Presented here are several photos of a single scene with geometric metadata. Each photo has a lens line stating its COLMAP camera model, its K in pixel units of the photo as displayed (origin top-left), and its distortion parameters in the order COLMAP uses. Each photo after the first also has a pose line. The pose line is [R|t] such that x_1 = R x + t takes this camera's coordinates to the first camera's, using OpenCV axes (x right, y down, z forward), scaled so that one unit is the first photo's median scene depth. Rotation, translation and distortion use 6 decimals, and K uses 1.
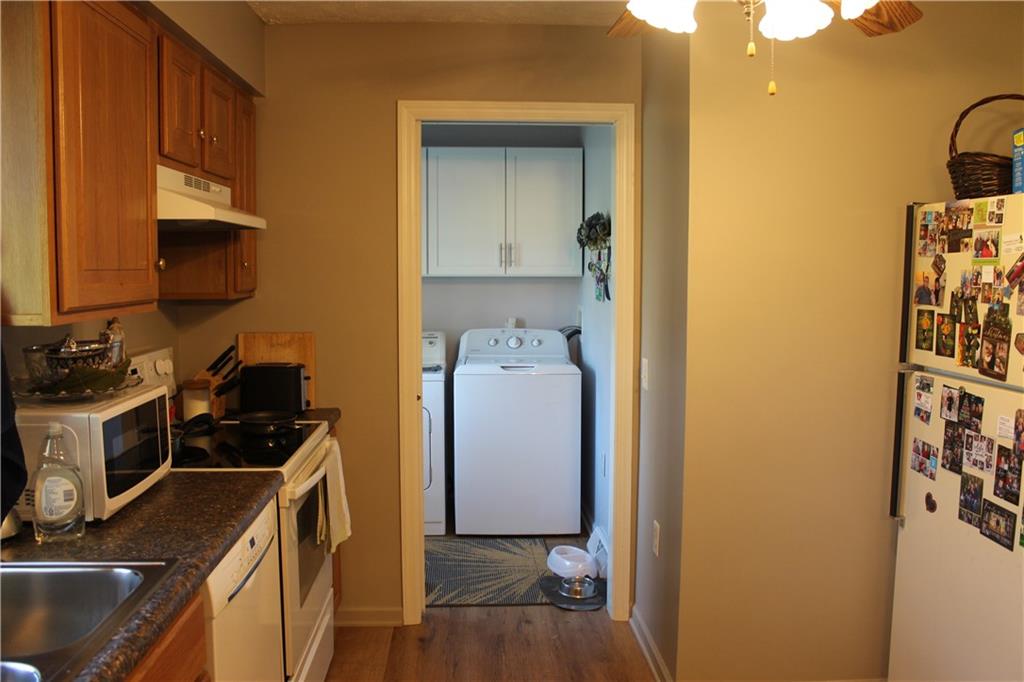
lens RADIAL K [[870.8, 0, 514.5], [0, 870.8, 336.8], [0, 0, 1]] dist [-0.165596, 0.149108]
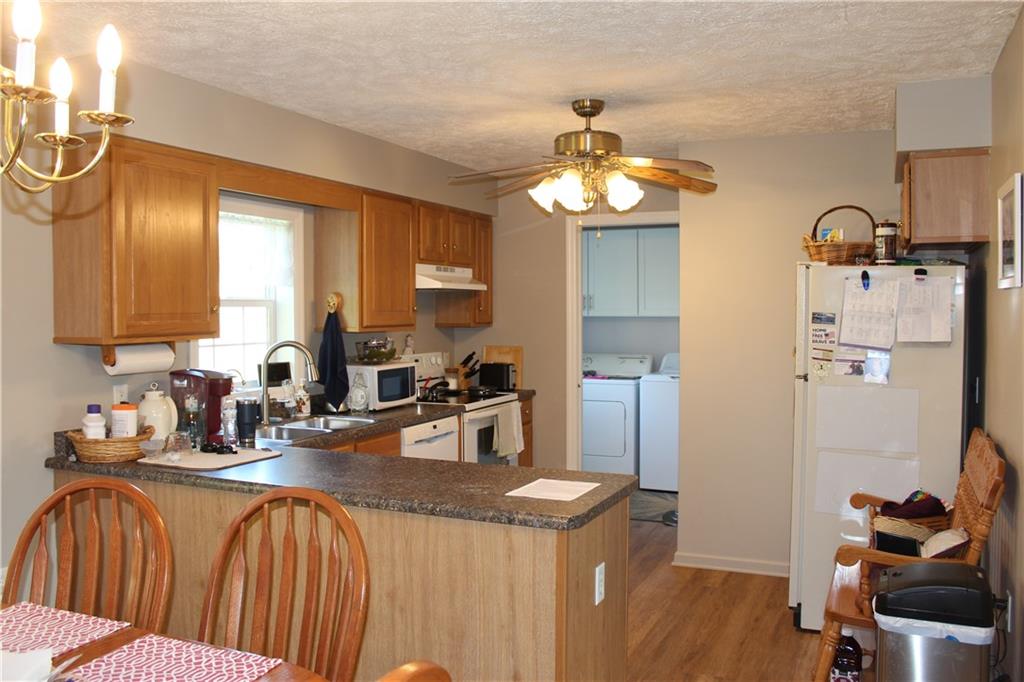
lens RADIAL K [[859.0, 0, 512.0], [0, 859.0, 341.0], [0, 0, 1]] dist [-0.153619, 0.137954]
pose [[0.887776, 0.013634, -0.460074, 0.696696], [-0.035159, 0.998649, -0.038251, 0.063724], [0.458932, 0.050134, 0.887056, -0.724625]]
